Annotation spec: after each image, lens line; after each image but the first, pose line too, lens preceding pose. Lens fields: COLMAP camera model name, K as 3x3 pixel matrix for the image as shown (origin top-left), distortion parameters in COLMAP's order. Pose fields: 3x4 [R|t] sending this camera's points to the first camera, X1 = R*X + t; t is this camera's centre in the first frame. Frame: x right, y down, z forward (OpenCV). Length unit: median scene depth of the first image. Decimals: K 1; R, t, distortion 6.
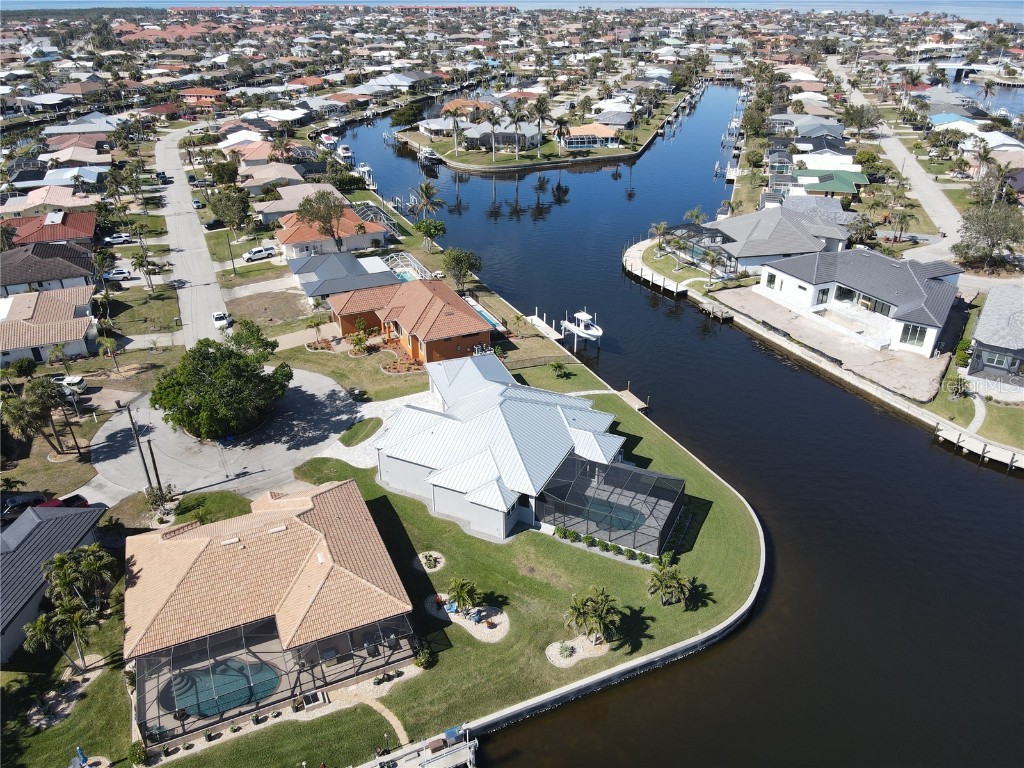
lens RADIAL K [[754.7, 0, 510.4], [0, 754.7, 382.0], [0, 0, 1]] dist [-0.008903, 0.038305]
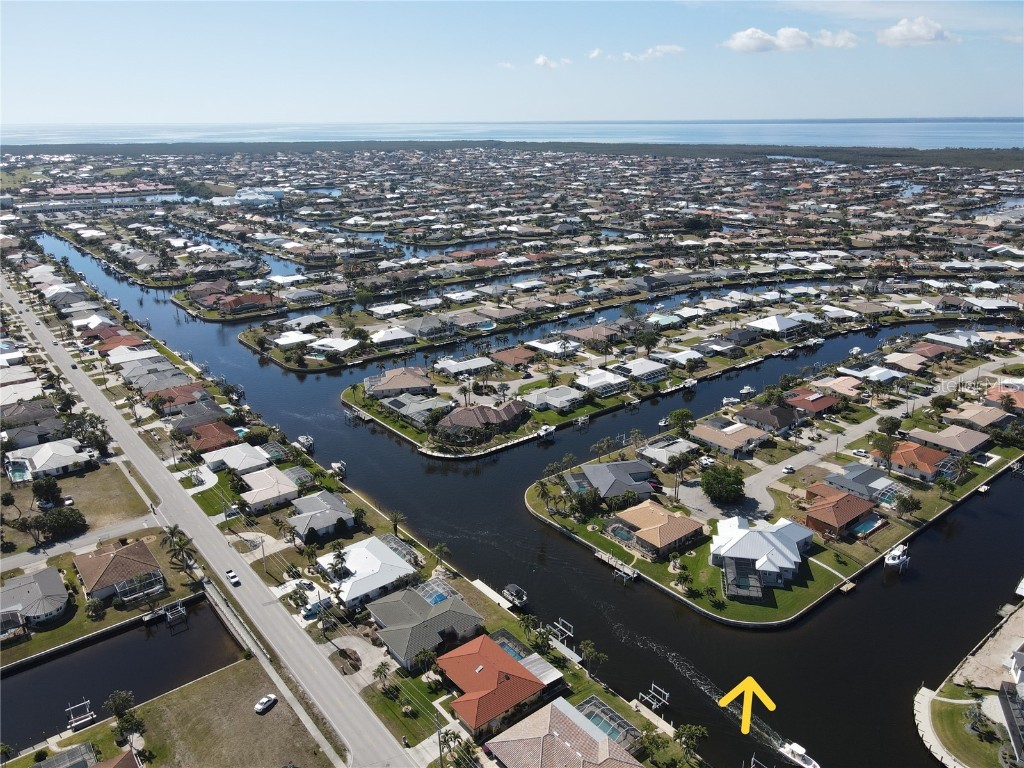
lens RADIAL K [[754.7, 0, 510.4], [0, 754.7, 382.0], [0, 0, 1]] dist [-0.008903, 0.038305]
pose [[0.256236, 0.324837, -0.910398, 1.370235], [-0.438599, 0.878376, 0.189965, -0.382952], [0.861379, 0.350624, 0.367545, -0.601662]]
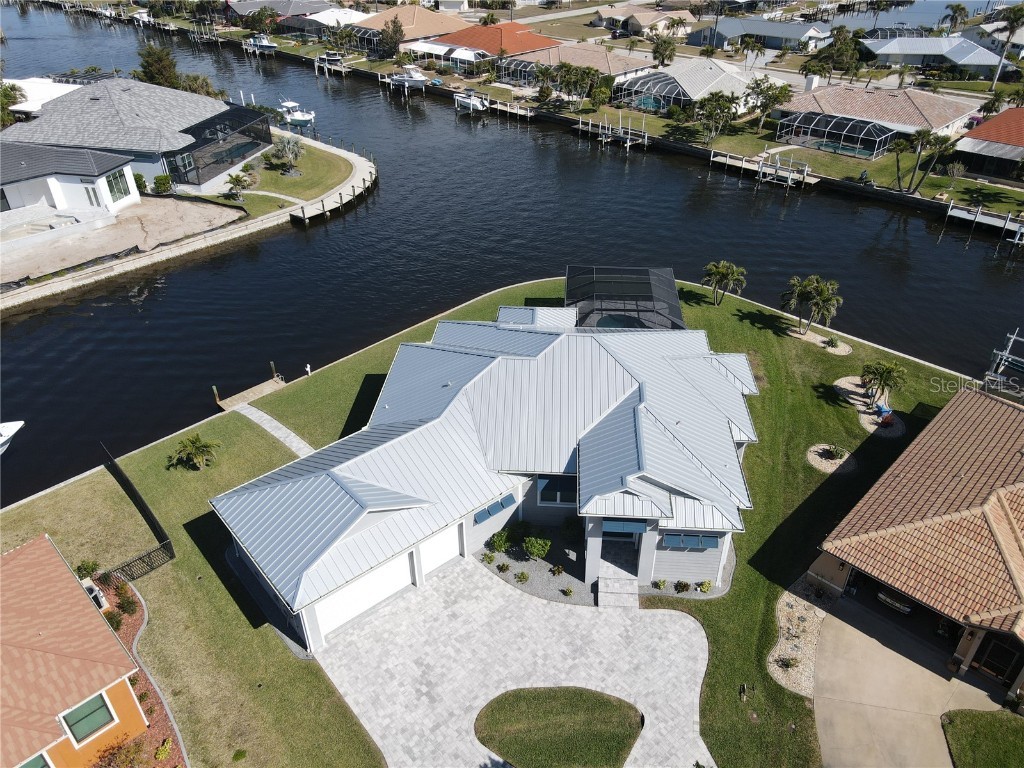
lens RADIAL K [[747.5, 0, 512.0], [0, 747.5, 384.0], [0, 0, 1]] dist [0.021030, 0.000807]
pose [[-0.359259, -0.506286, 0.783969, -0.304302], [0.440943, 0.648282, 0.620725, -0.215659], [-0.822498, 0.568687, -0.009658, 0.731606]]
